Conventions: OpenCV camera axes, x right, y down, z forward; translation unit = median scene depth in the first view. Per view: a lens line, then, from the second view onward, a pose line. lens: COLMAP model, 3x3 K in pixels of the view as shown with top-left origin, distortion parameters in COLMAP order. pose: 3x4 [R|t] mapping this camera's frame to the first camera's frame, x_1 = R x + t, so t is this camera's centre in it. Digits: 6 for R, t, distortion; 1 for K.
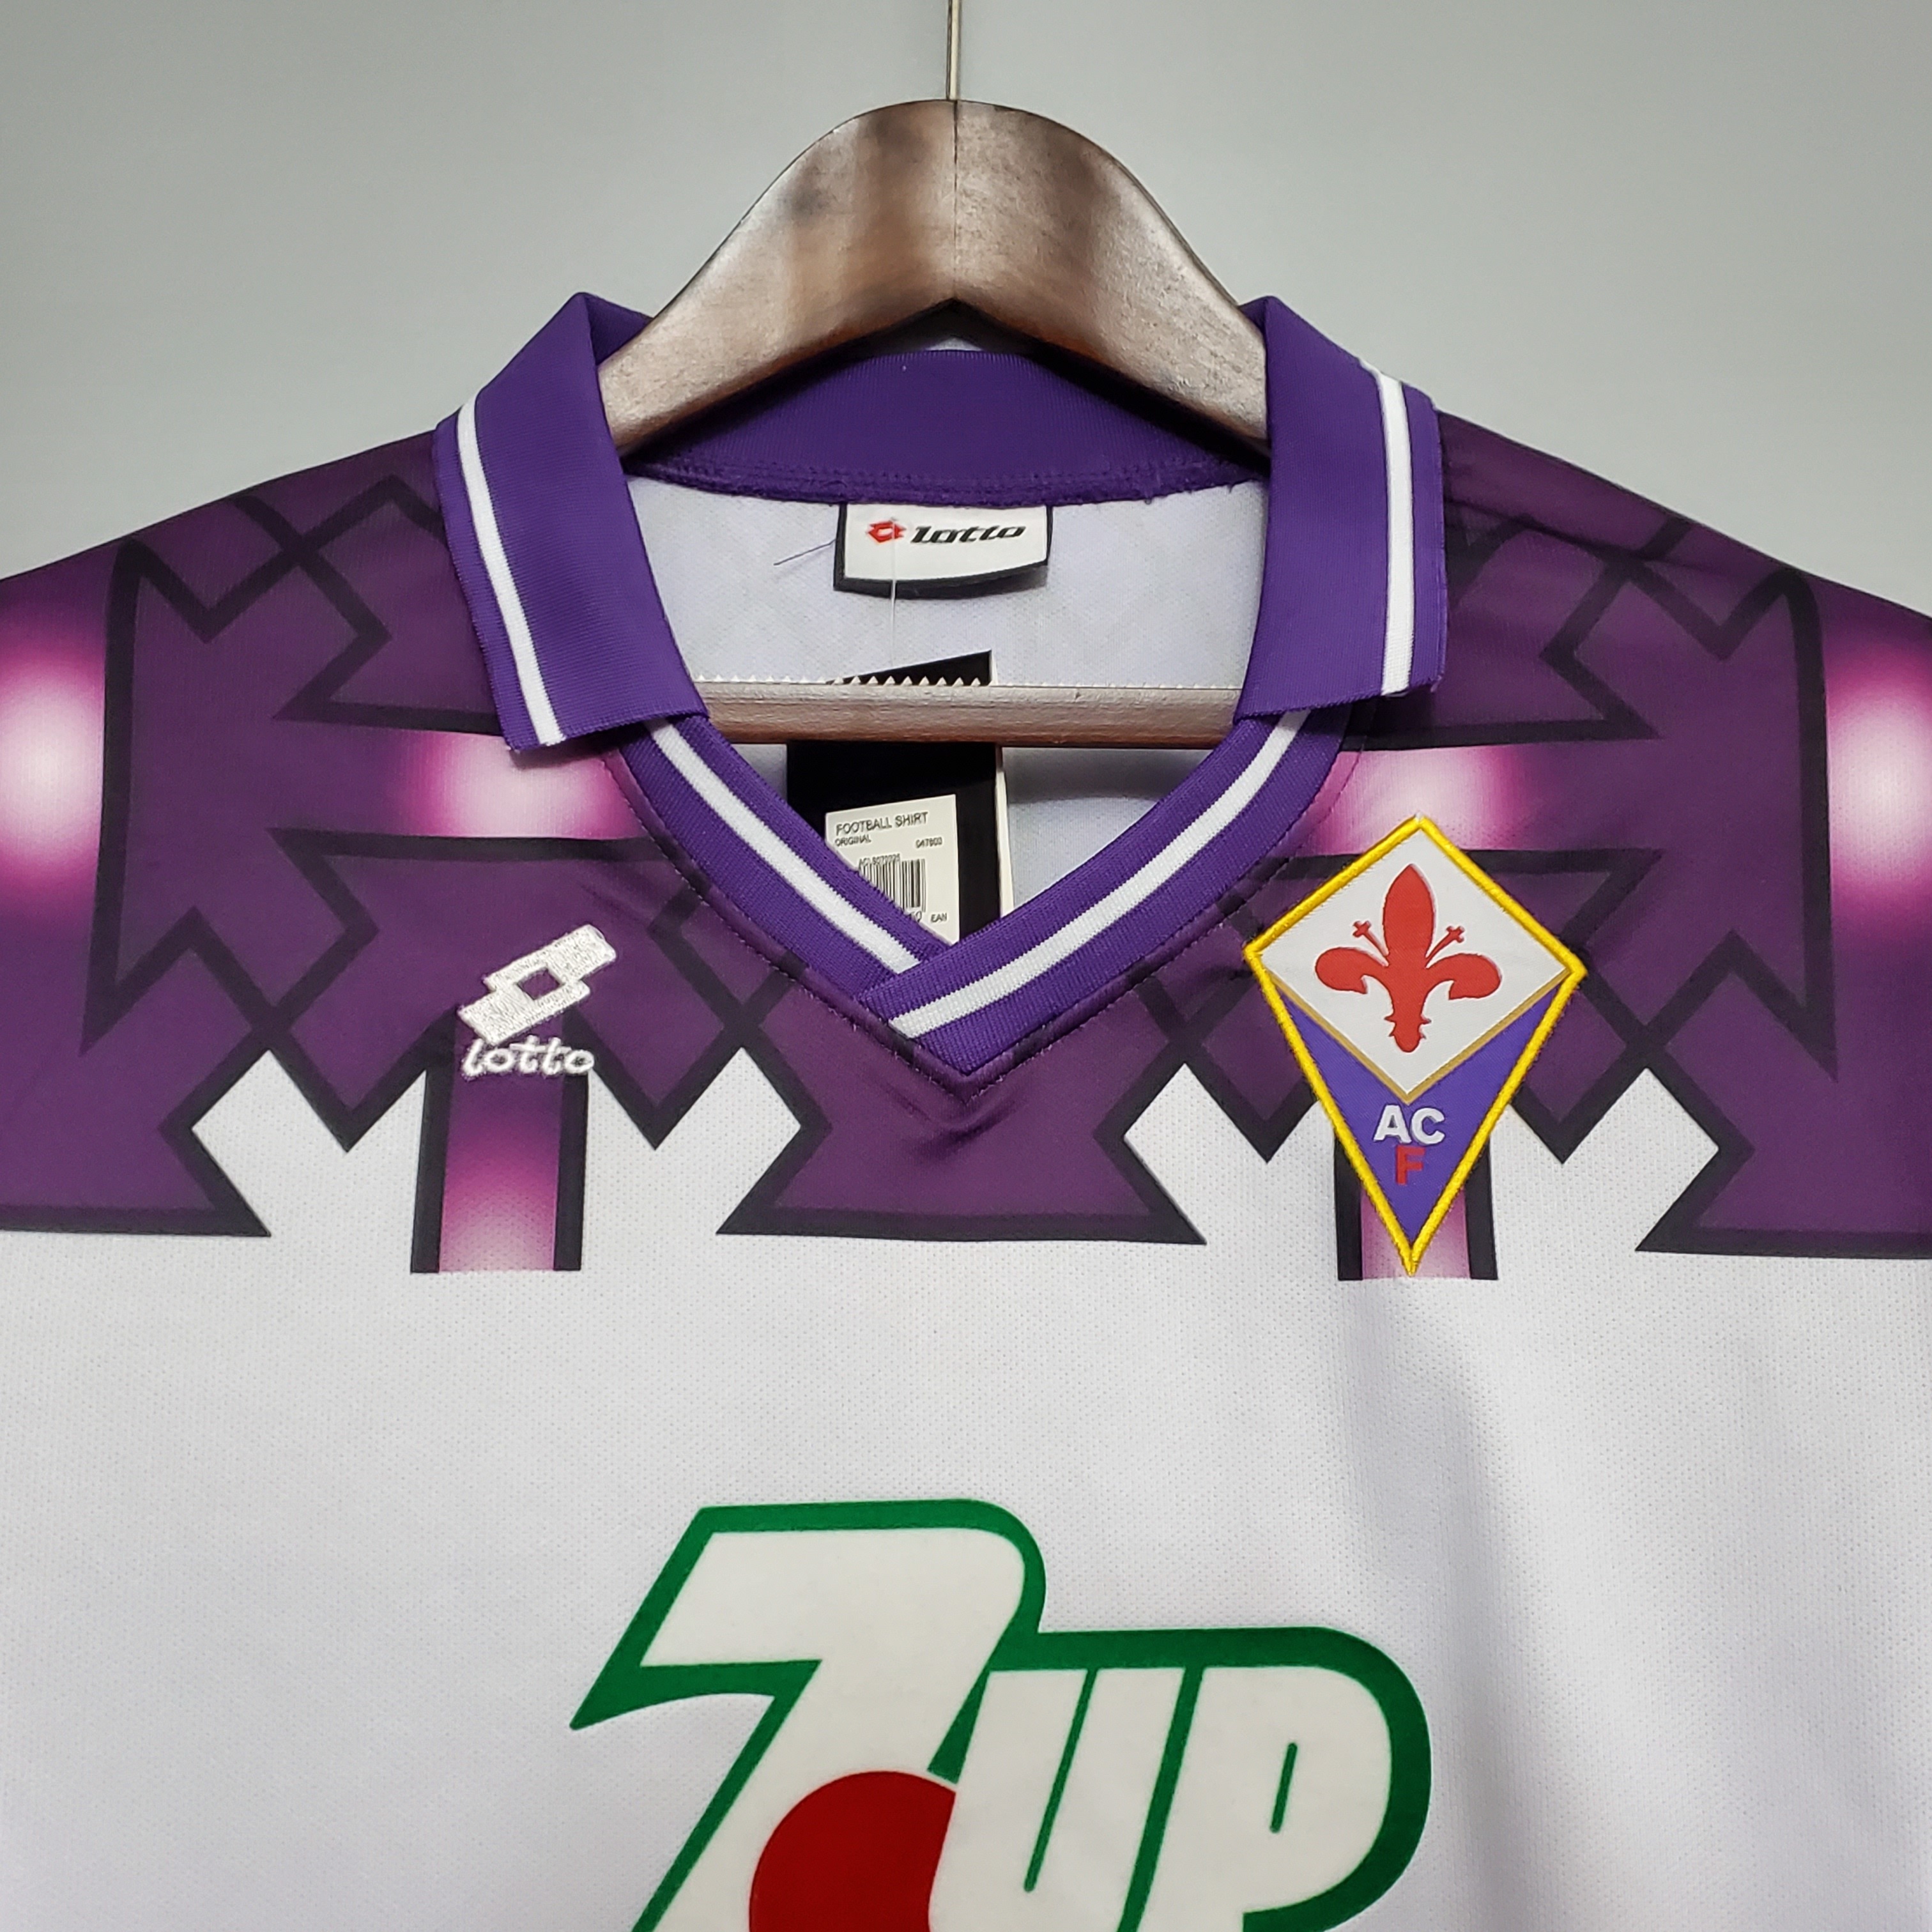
lens RADIAL K [[2724.6, 0, 966.0], [0, 2724.6, 966.0], [0, 0, 1]] dist [0.261549, -0.953716]
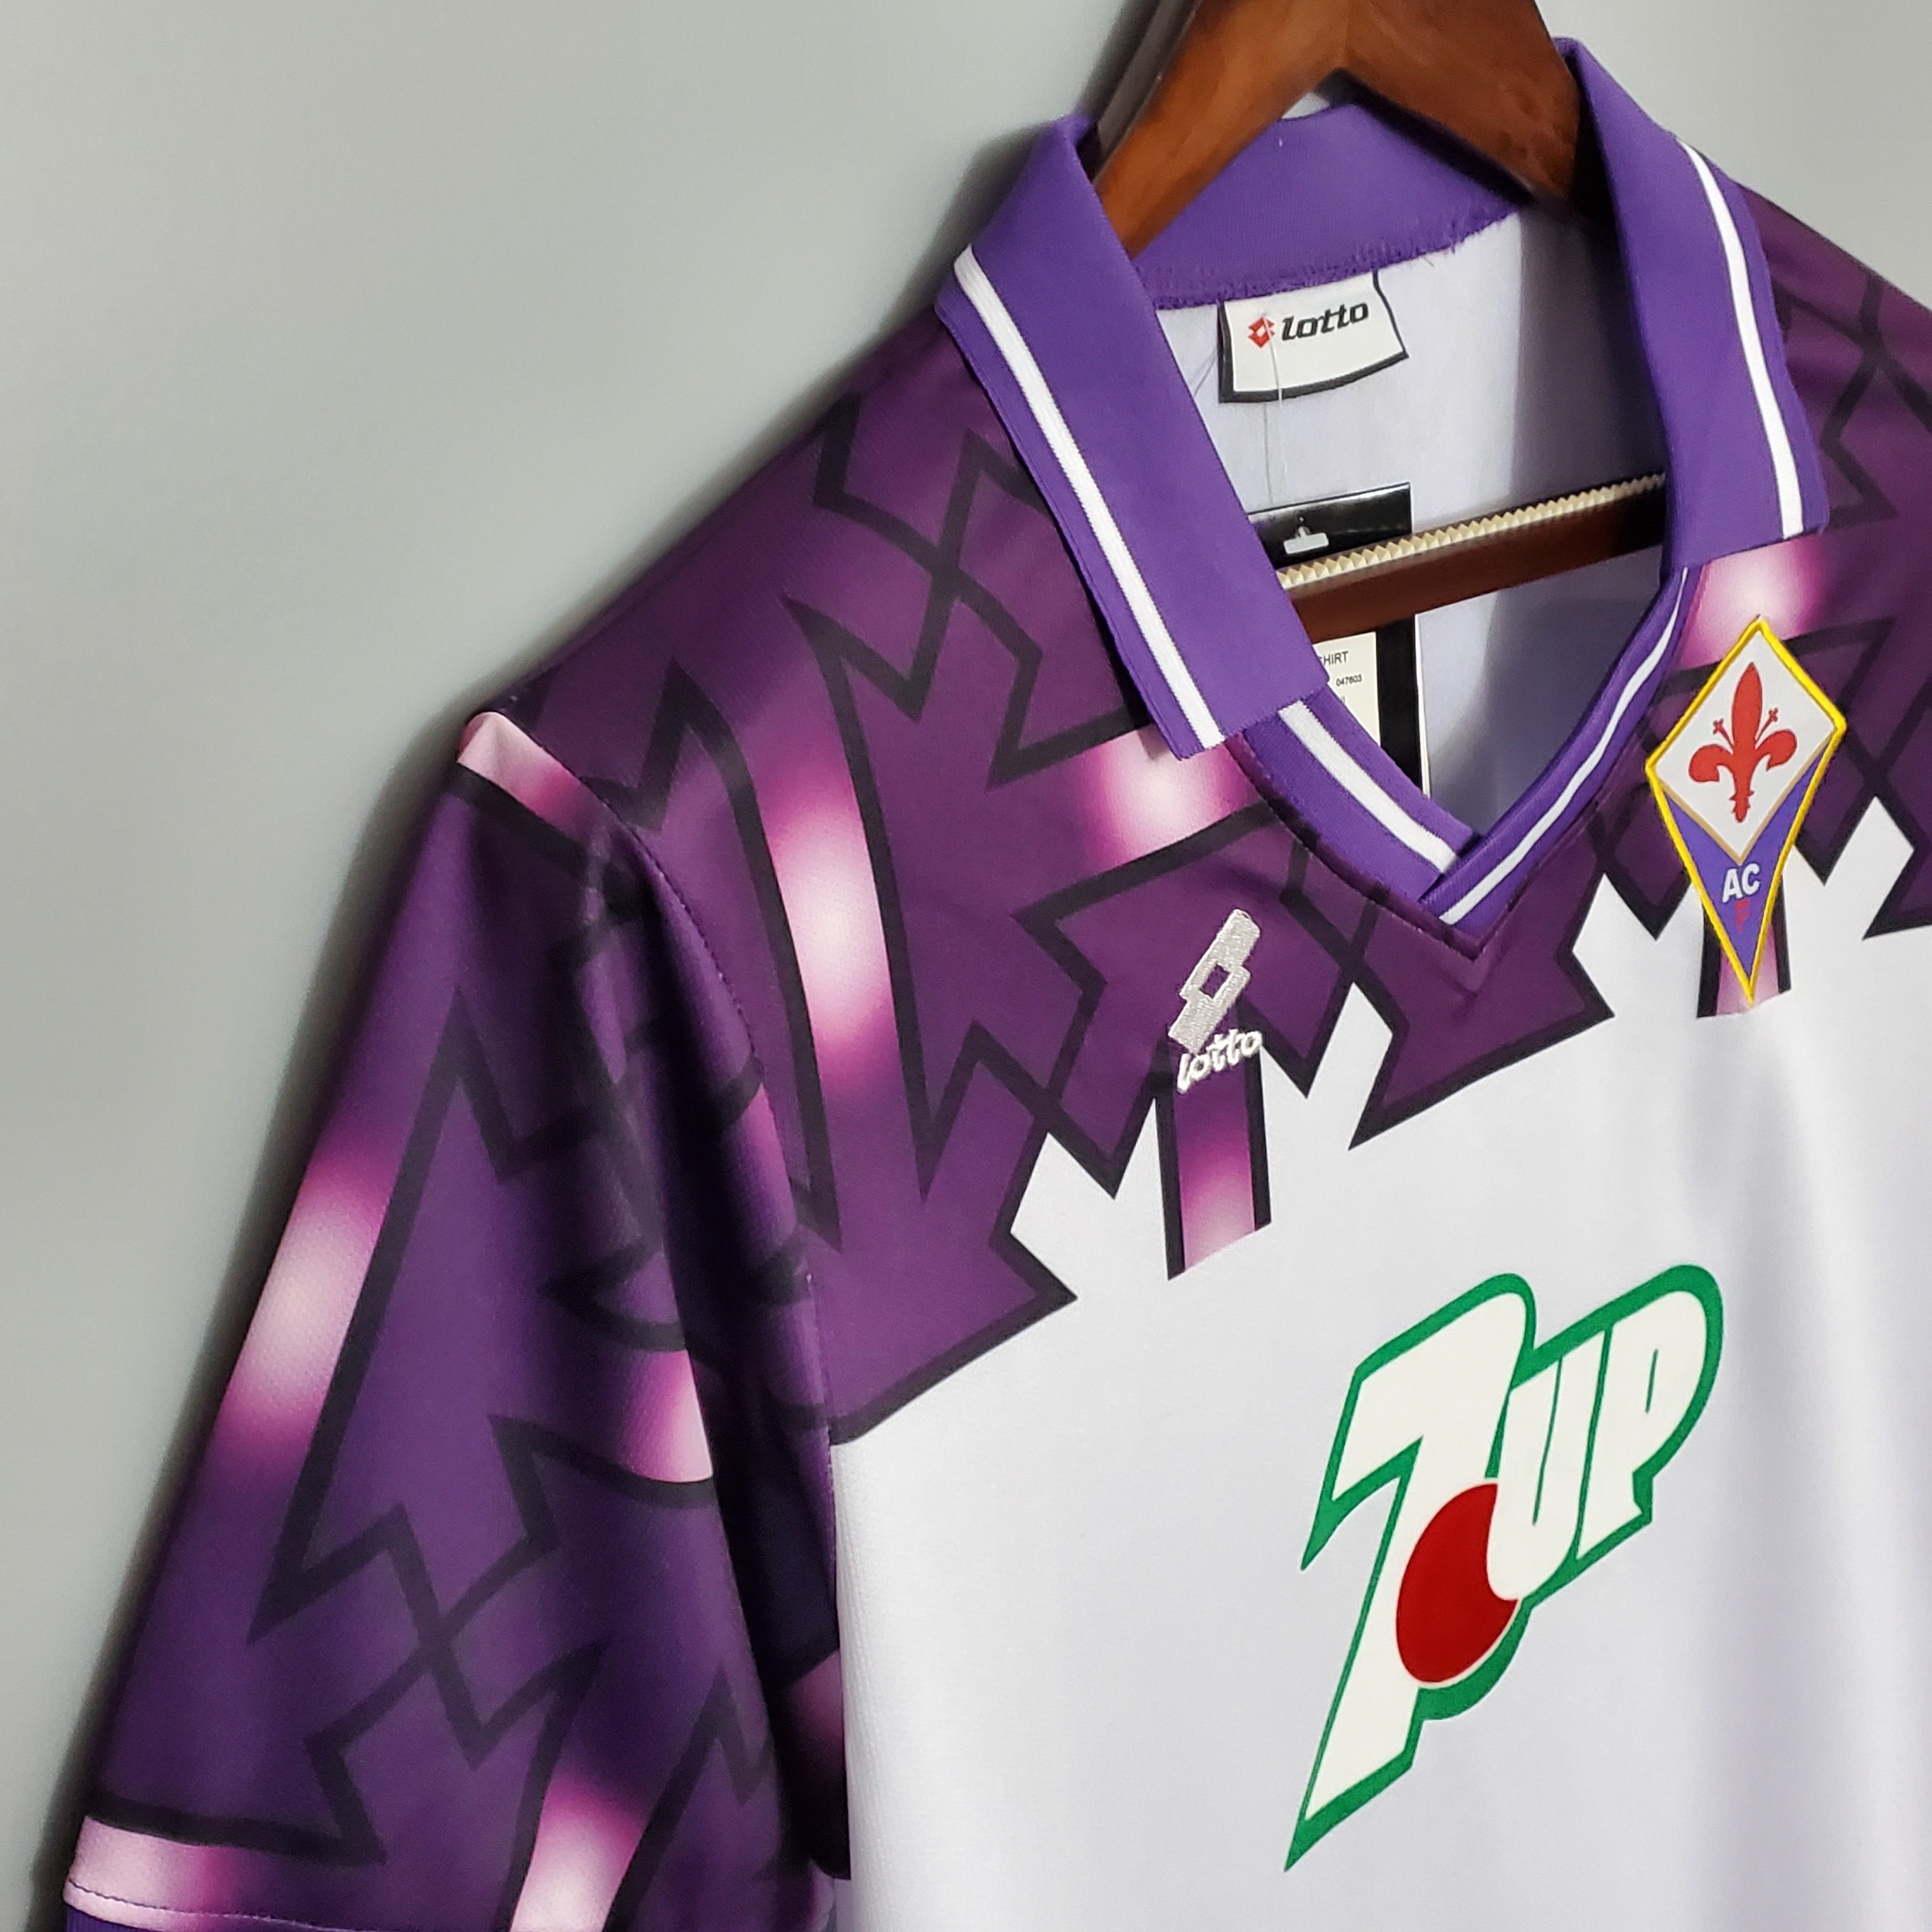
lens RADIAL K [[2724.6, 0, 966.0], [0, 2724.6, 966.0], [0, 0, 1]] dist [0.261549, -0.953716]
pose [[0.793671, -0.270957, 0.544672, -0.775569], [-0.053767, 0.860586, 0.506460, -0.504385], [-0.605966, -0.431248, 0.668454, 0.378523]]
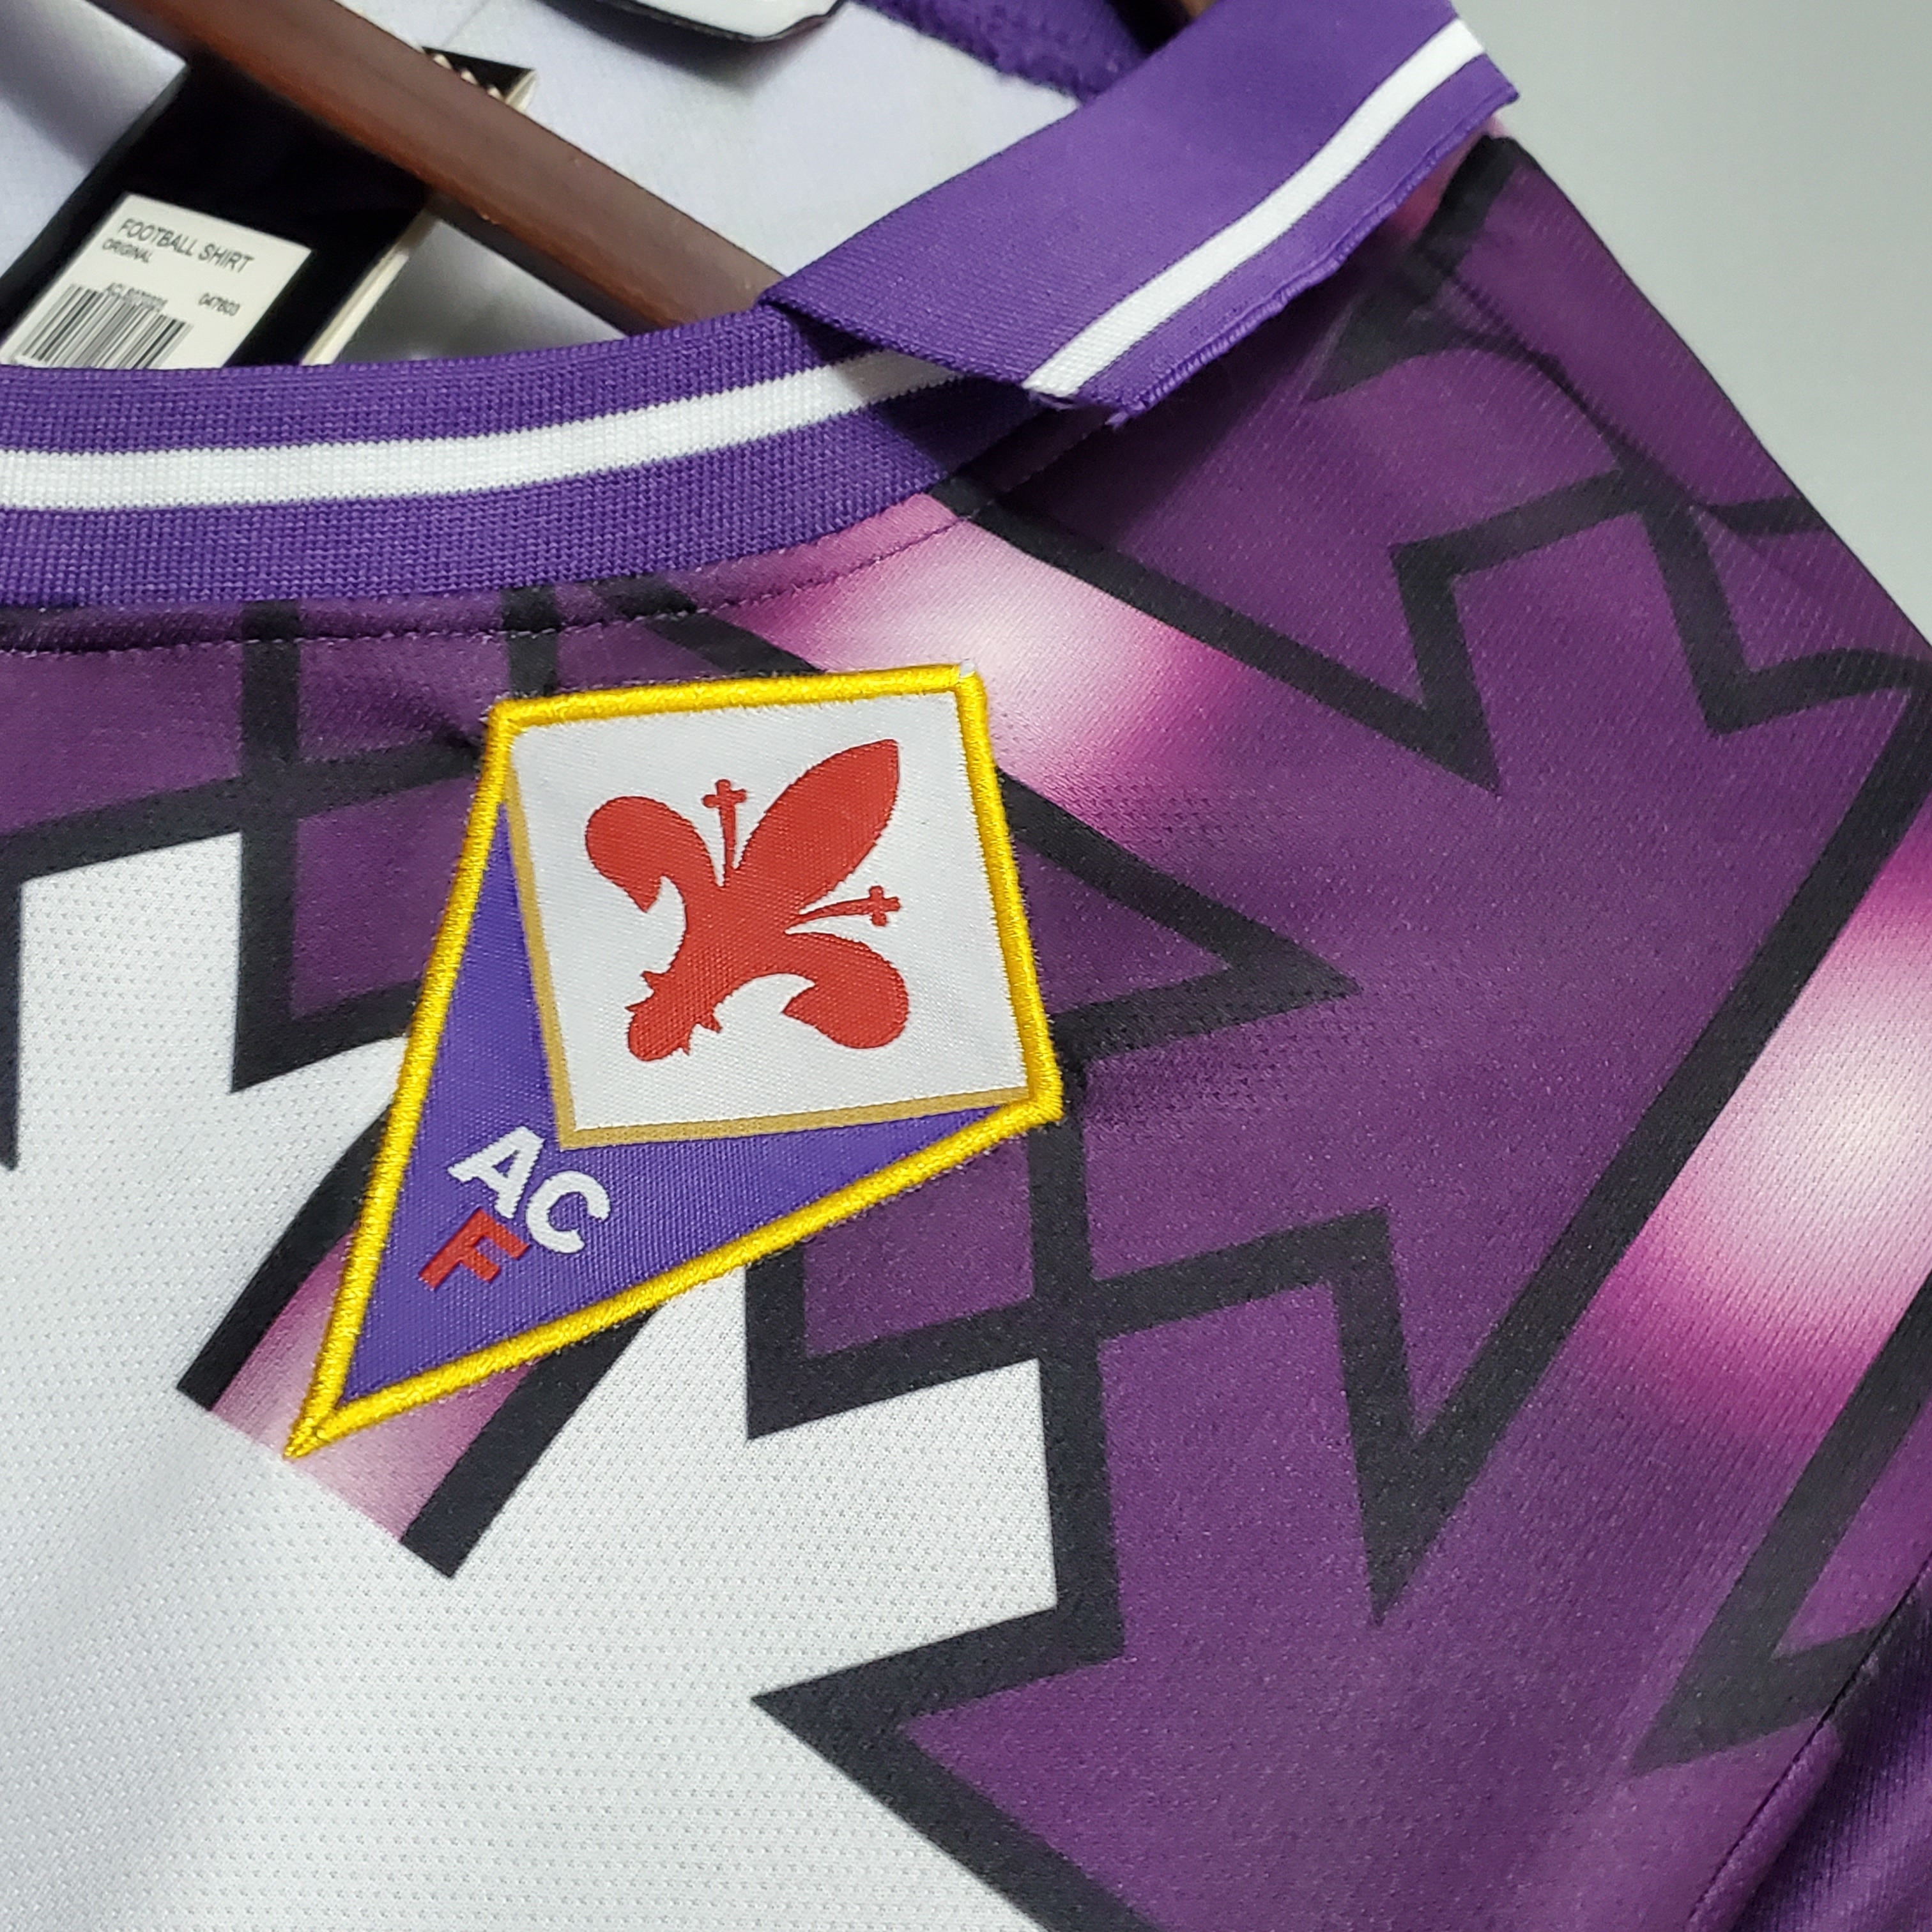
lens RADIAL K [[2724.6, 0, 966.0], [0, 2724.6, 966.0], [0, 0, 1]] dist [0.261549, -0.953716]
pose [[0.834513, 0.527443, -0.159351, 0.271087], [-0.543193, 0.836026, -0.077473, 0.024432], [0.092359, 0.151210, 0.984177, 0.561372]]
